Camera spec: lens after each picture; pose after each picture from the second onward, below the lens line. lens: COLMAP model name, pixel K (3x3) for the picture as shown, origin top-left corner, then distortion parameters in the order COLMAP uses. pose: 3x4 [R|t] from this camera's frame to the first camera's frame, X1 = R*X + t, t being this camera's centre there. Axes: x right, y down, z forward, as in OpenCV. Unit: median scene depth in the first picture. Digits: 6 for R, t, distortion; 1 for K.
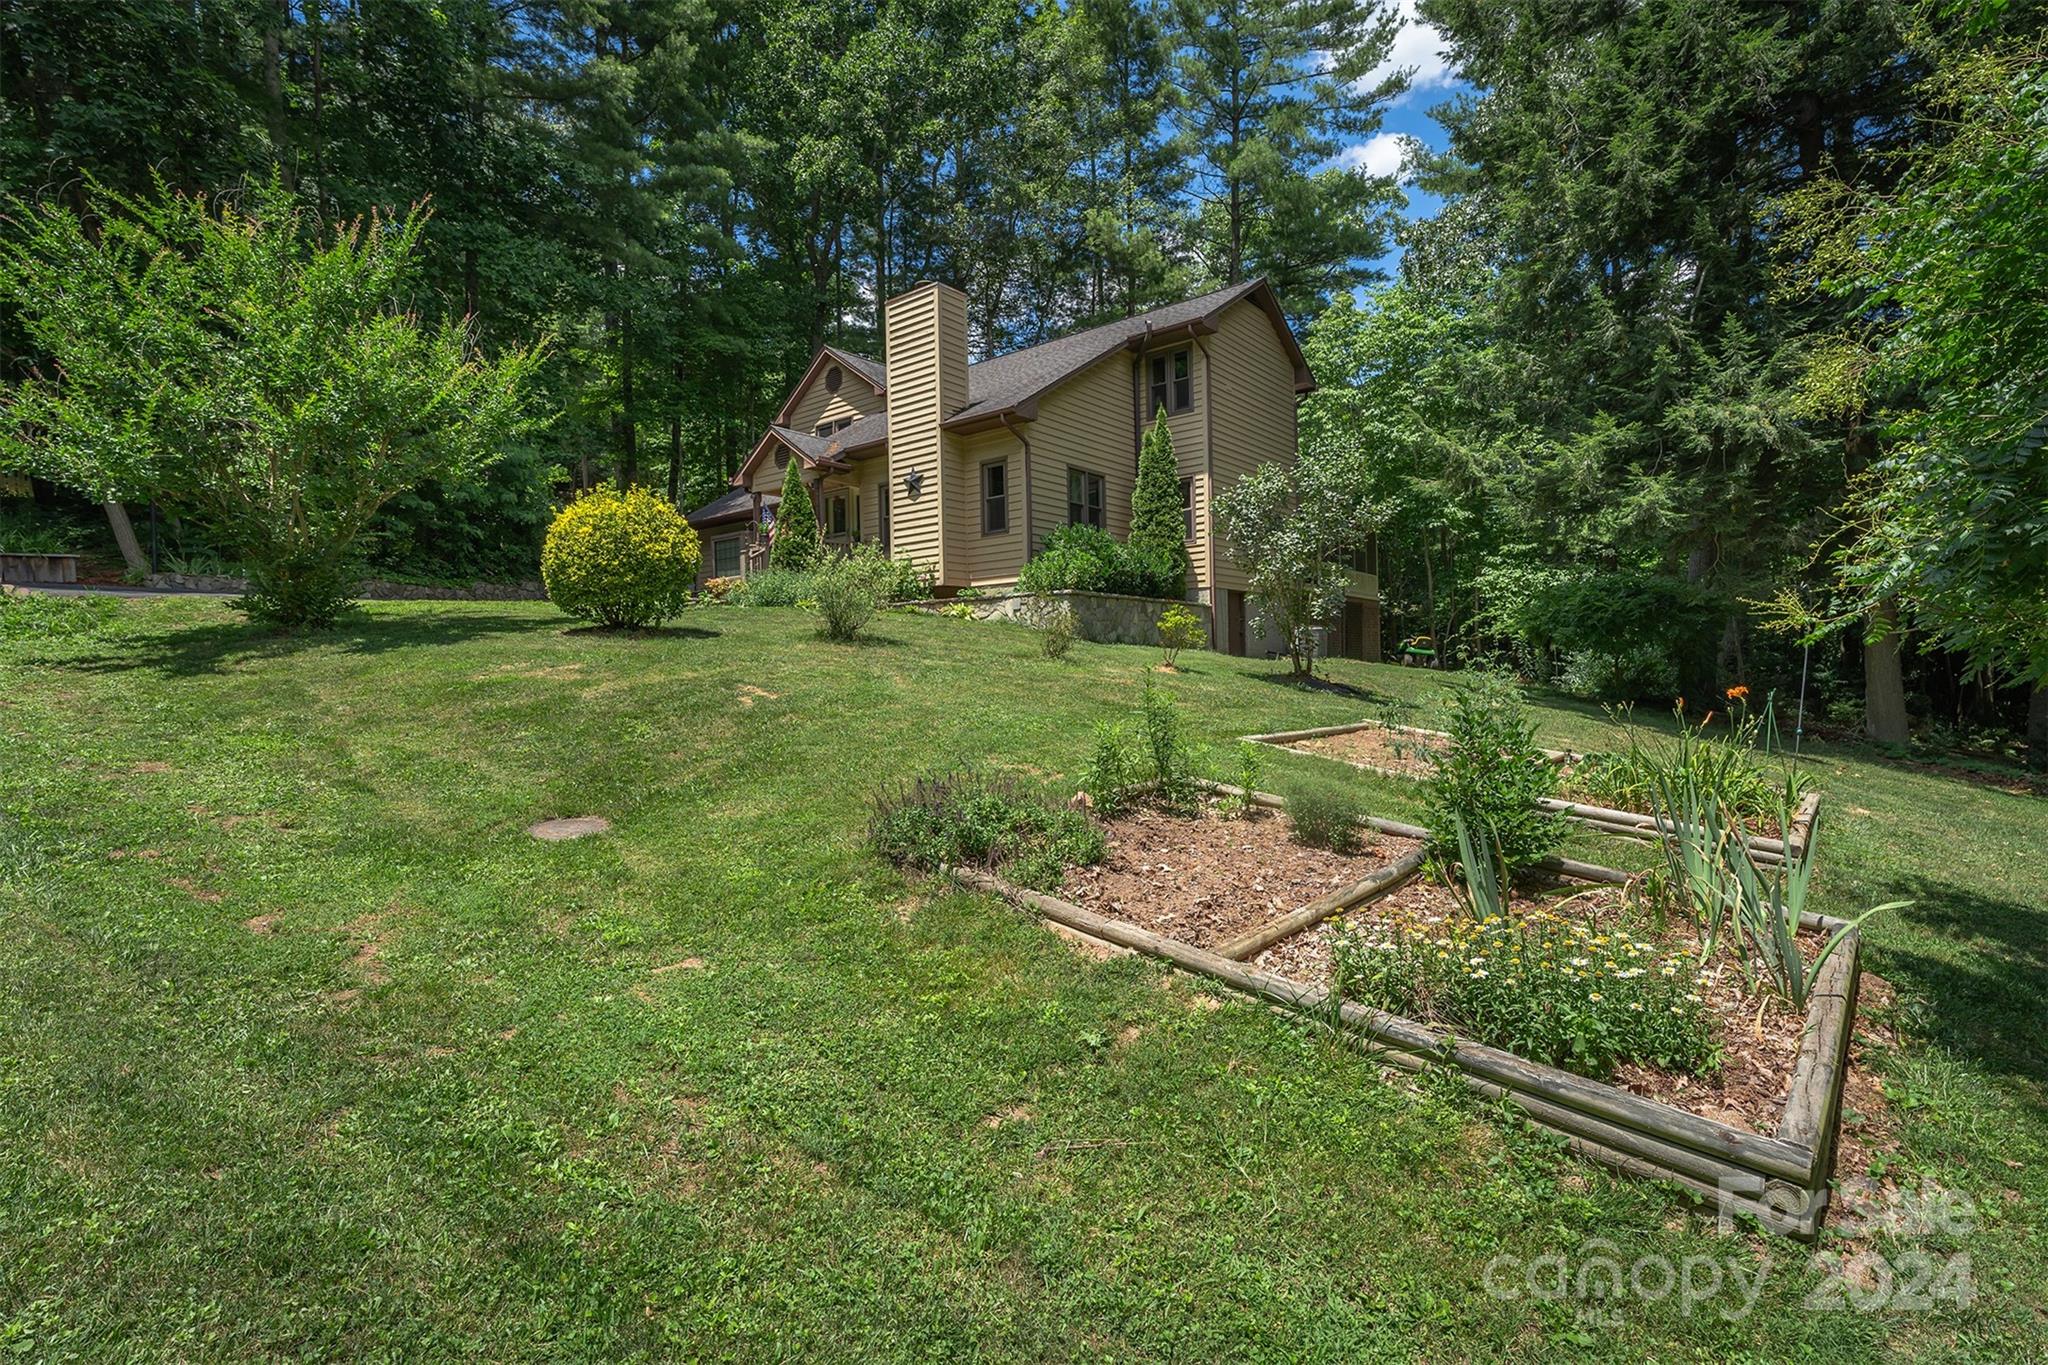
lens RADIAL K [[928.4, 0, 980.4], [0, 928.4, 696.9], [0, 0, 1]] dist [-0.003820, -0.000408]
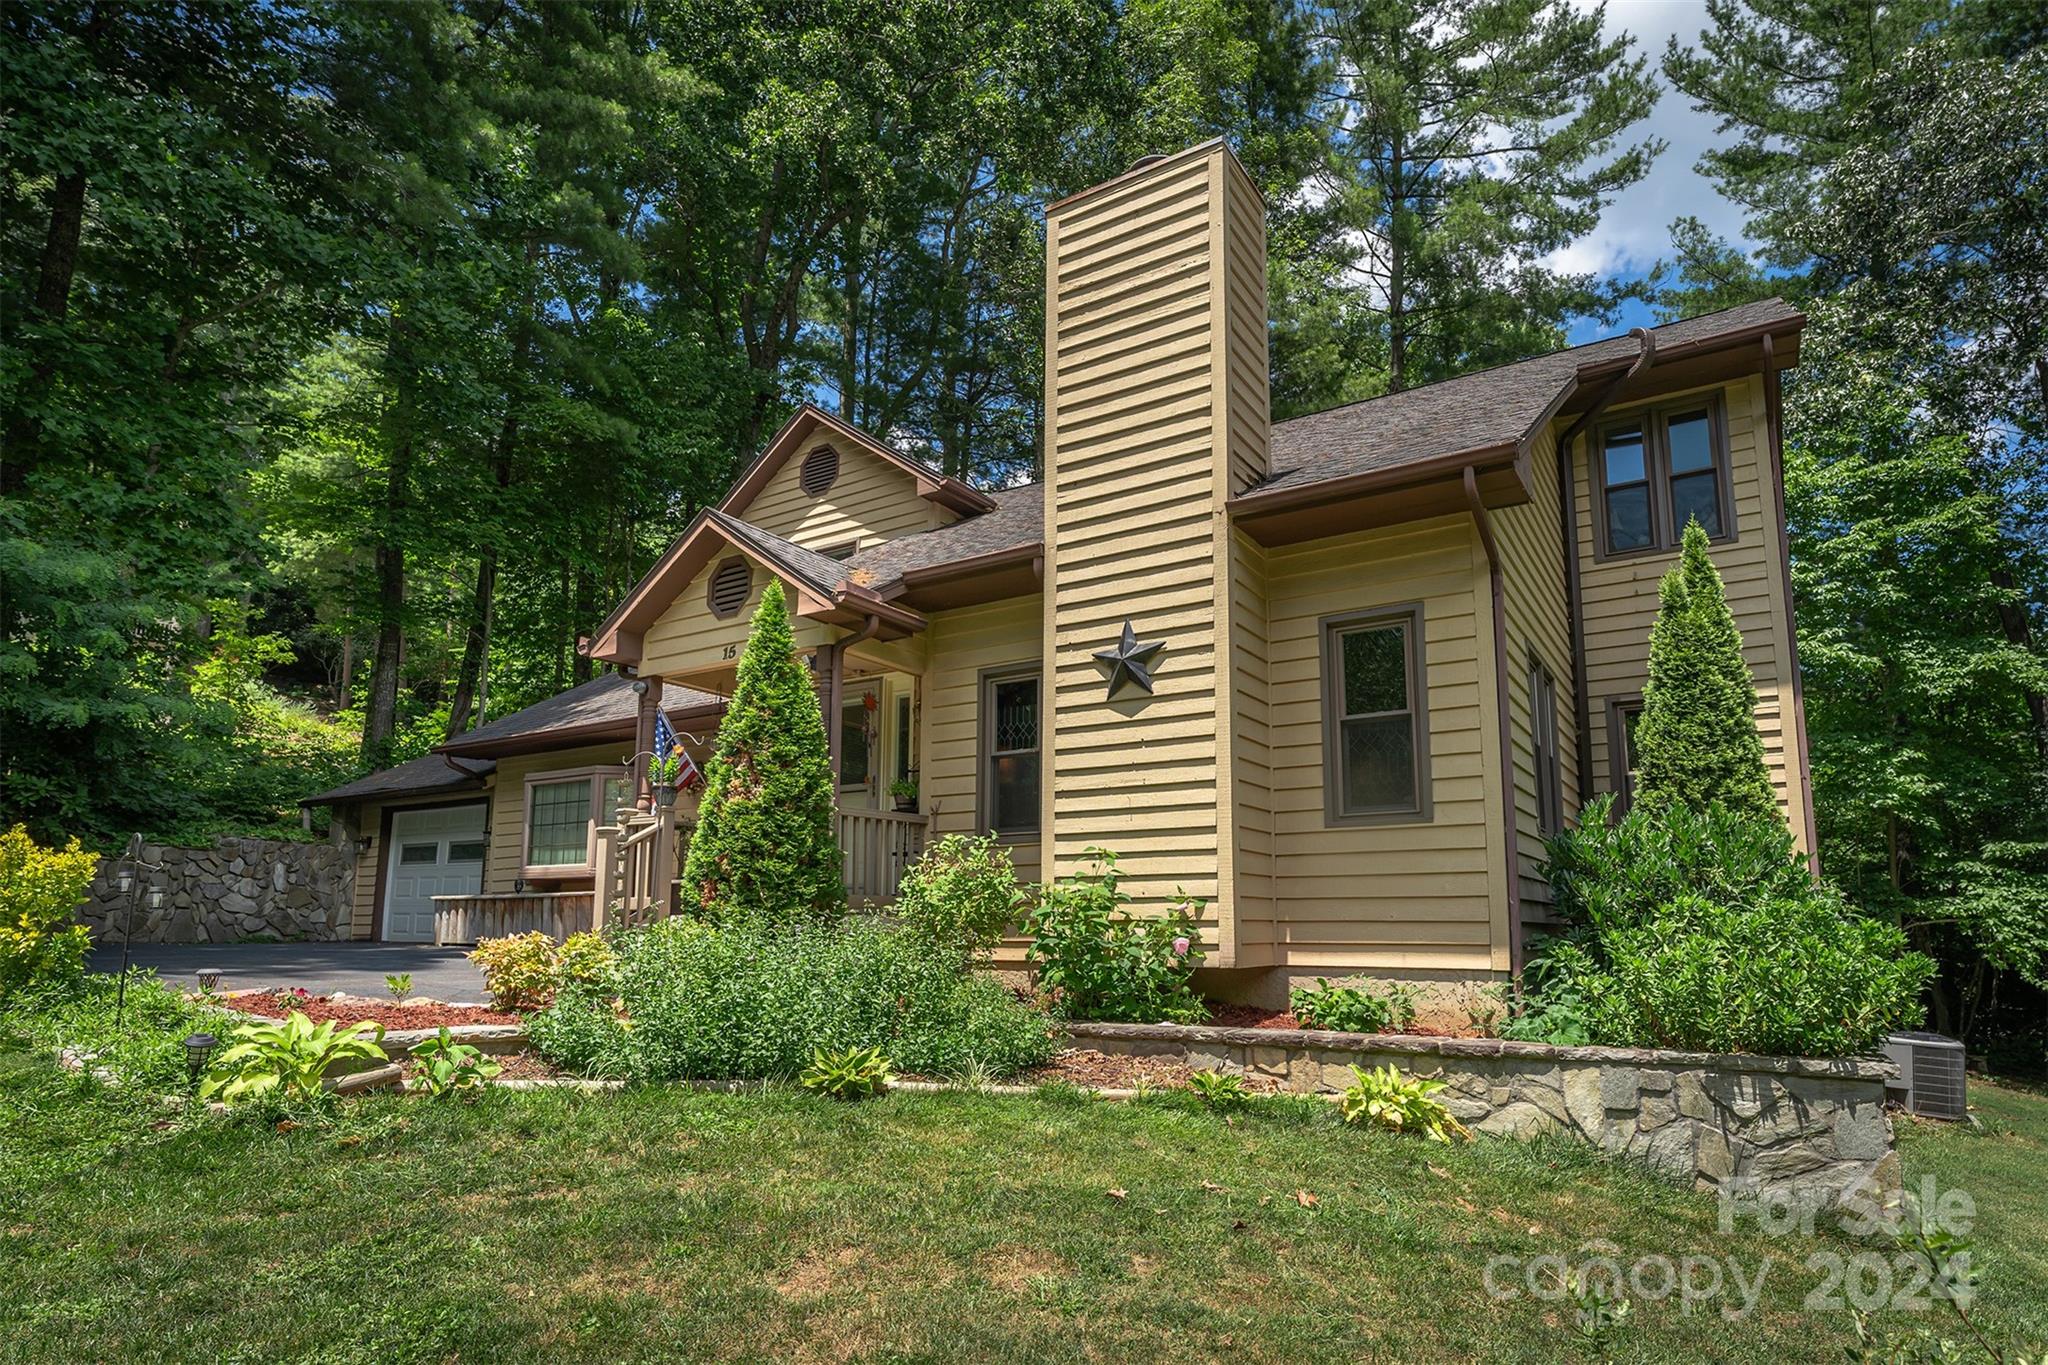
lens RADIAL K [[1101.3, 0, 1023.9], [0, 1101.3, 772.0], [0, 0, 1]] dist [0.003138, -0.000122]
pose [[0.990660, 0.041225, 0.129973, -0.166697], [-0.018716, 0.985290, -0.169864, -0.120775], [-0.135063, 0.165845, 0.976859, 0.613369]]
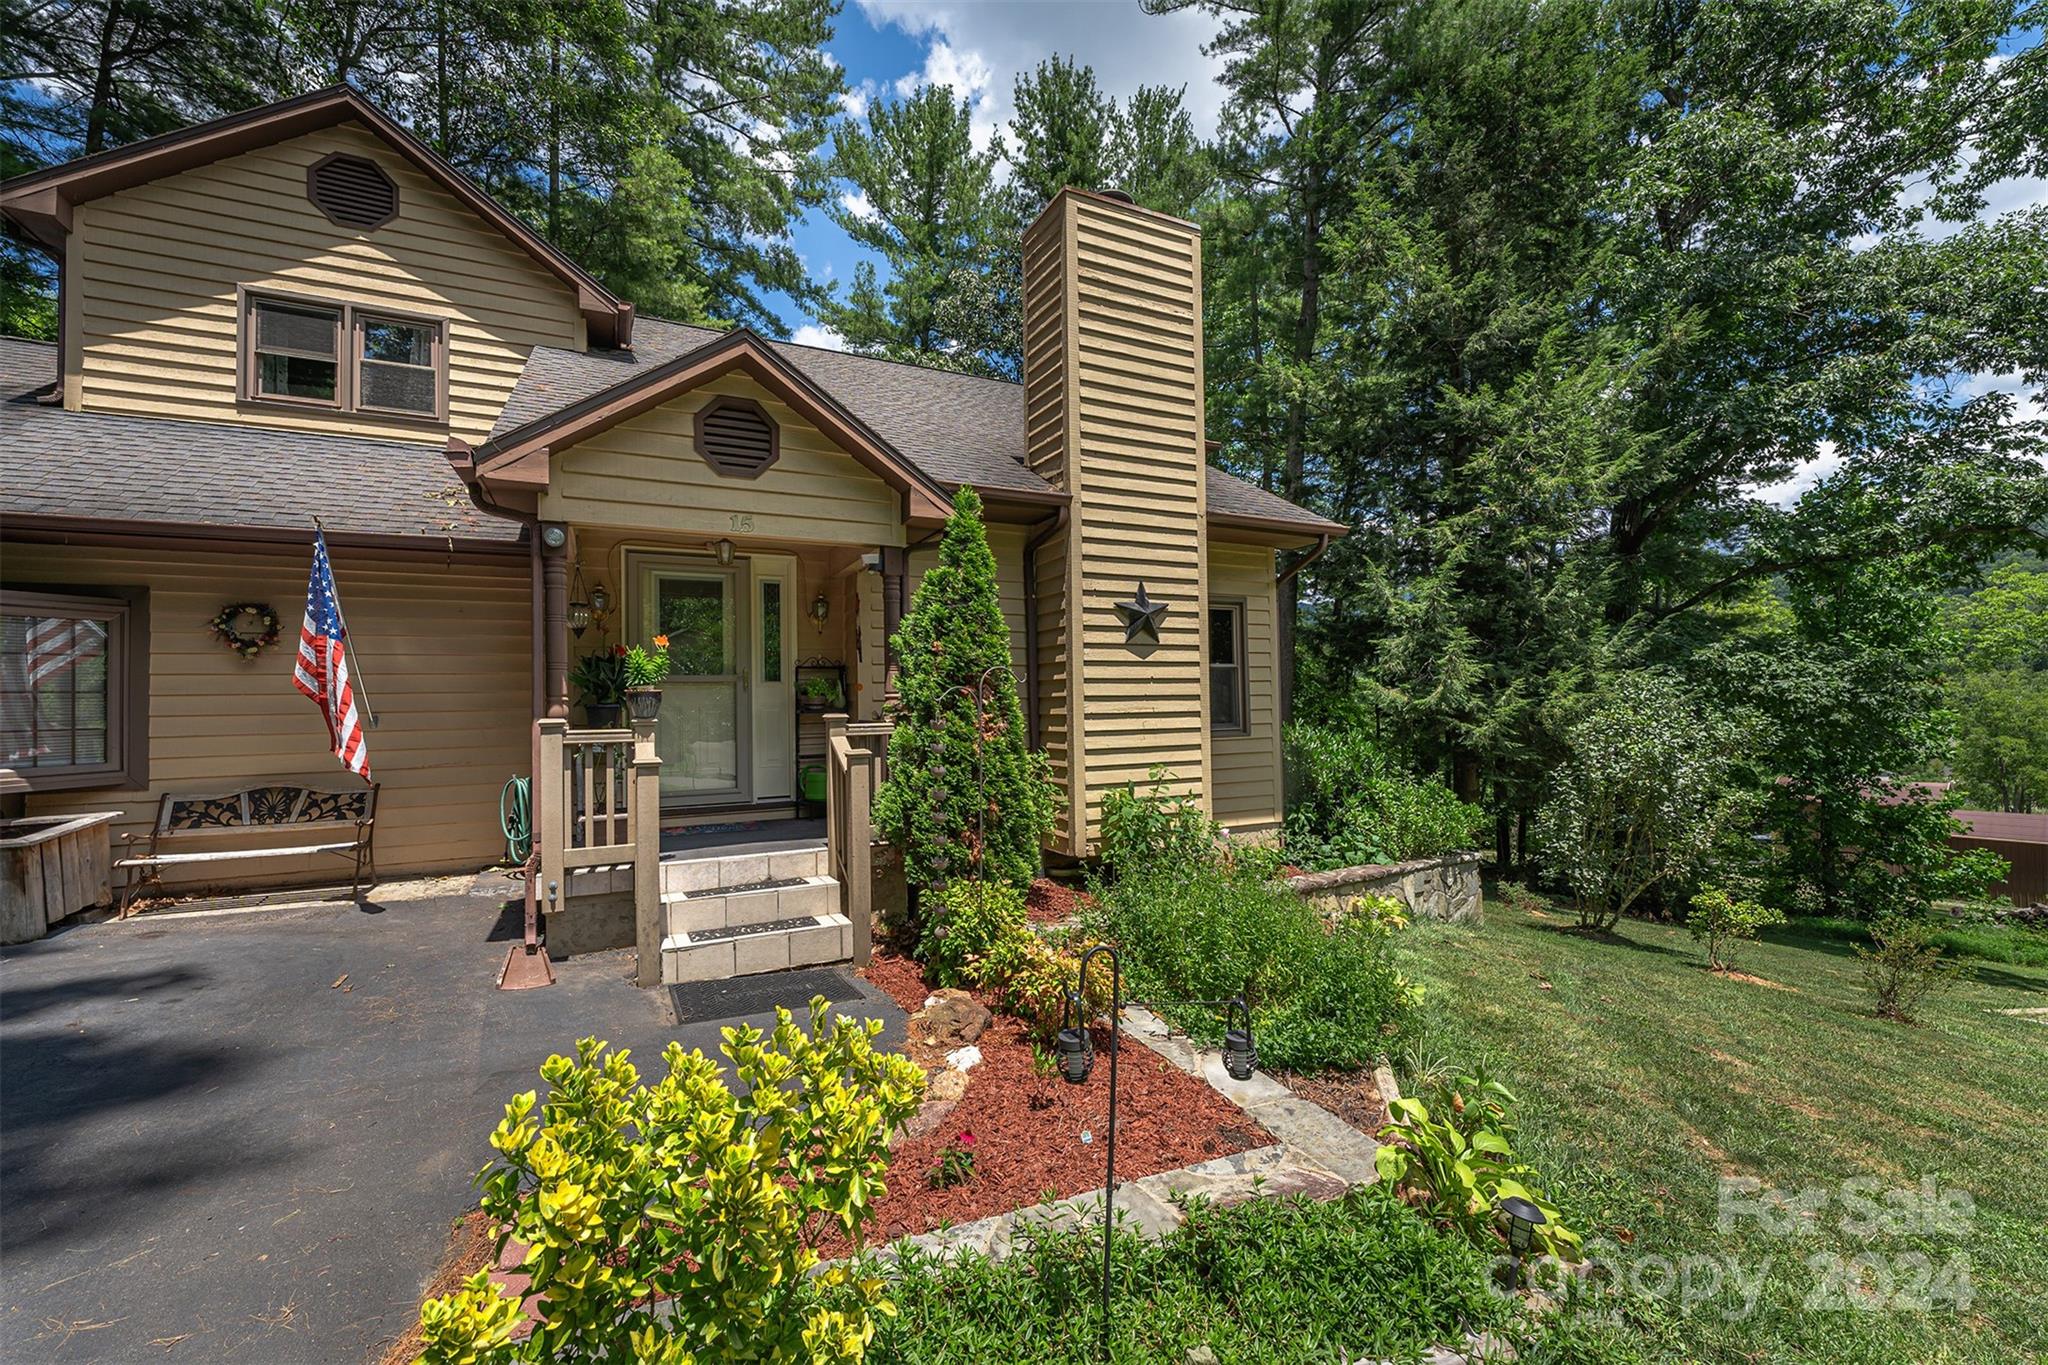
lens RADIAL K [[830.8, 0, 1027.8], [0, 830.8, 688.5], [0, 0, 1]] dist [0.001087, -0.001180]
pose [[0.396101, 0.033827, 0.917584, -0.471667], [0.034969, 0.998040, -0.051888, -0.180034], [-0.917541, 0.052640, 0.394142, 0.908428]]
